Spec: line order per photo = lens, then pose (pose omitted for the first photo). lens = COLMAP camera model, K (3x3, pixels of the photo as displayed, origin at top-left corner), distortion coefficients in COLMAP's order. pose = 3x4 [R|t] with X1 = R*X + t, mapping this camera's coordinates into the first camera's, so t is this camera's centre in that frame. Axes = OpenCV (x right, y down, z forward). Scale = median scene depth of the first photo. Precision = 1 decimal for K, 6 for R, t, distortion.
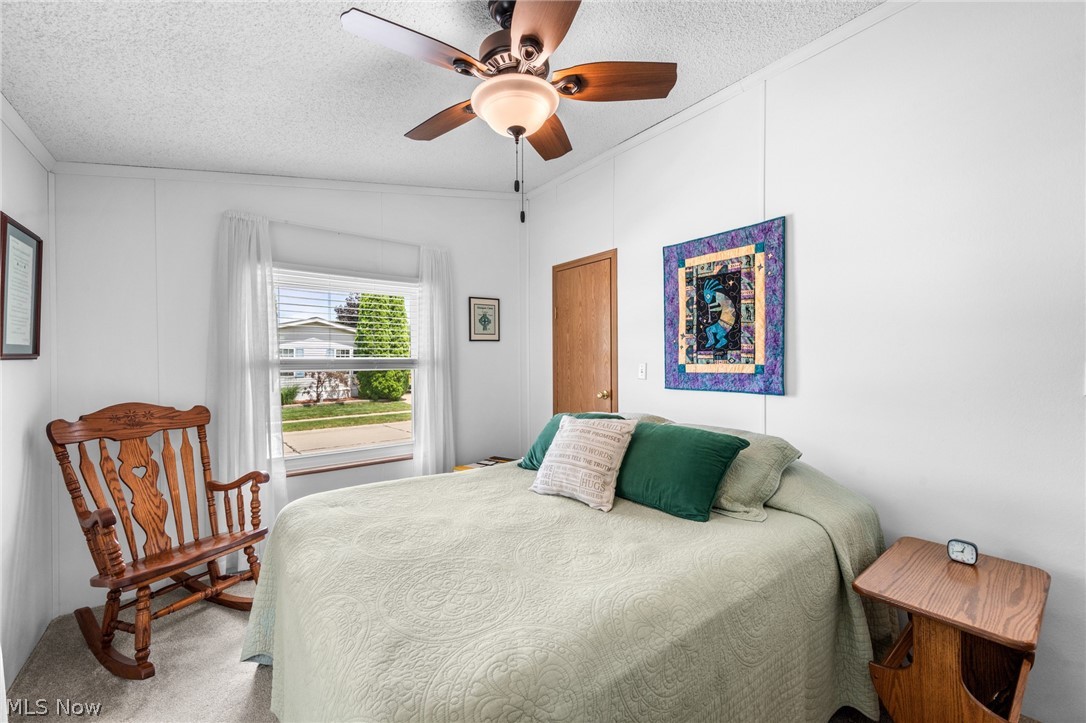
lens RADIAL K [[433.7, 0, 543.9], [0, 433.7, 361.2], [0, 0, 1]] dist [-0.000166, -0.000073]
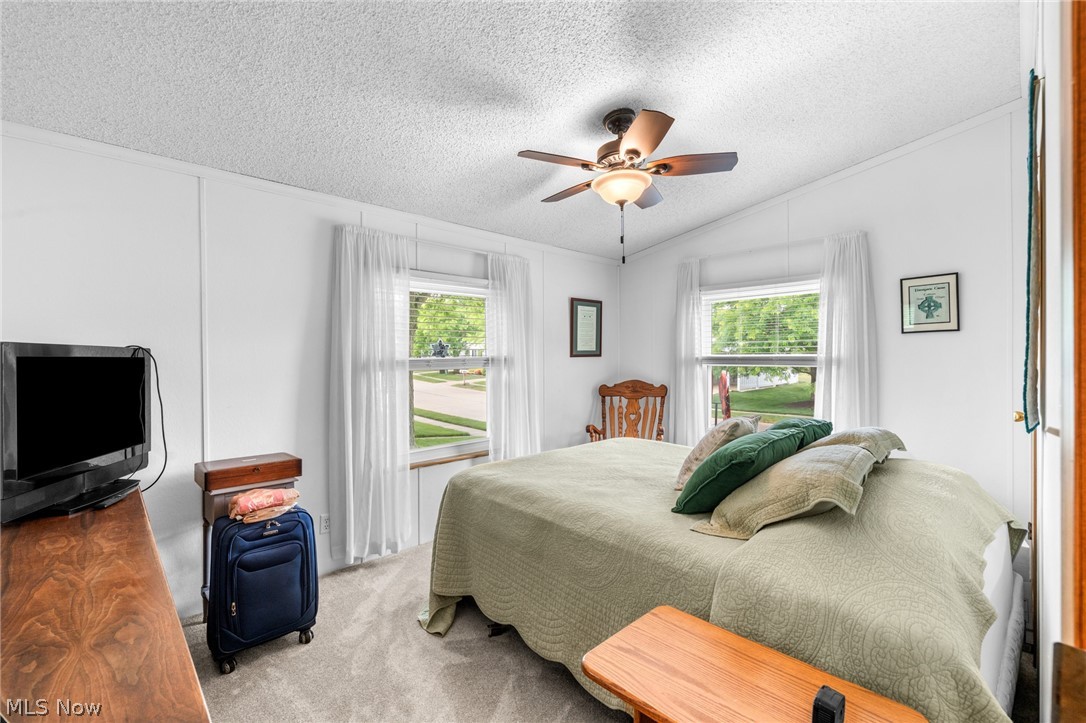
lens RADIAL K [[476.9, 0, 543.1], [0, 476.9, 359.3], [0, 0, 1]] dist [-0.001432, -0.000036]
pose [[0.104541, 0.008986, -0.994480, 1.015963], [0.000052, 0.999959, 0.009041, -0.010219], [0.994521, -0.000997, 0.104536, 0.380568]]
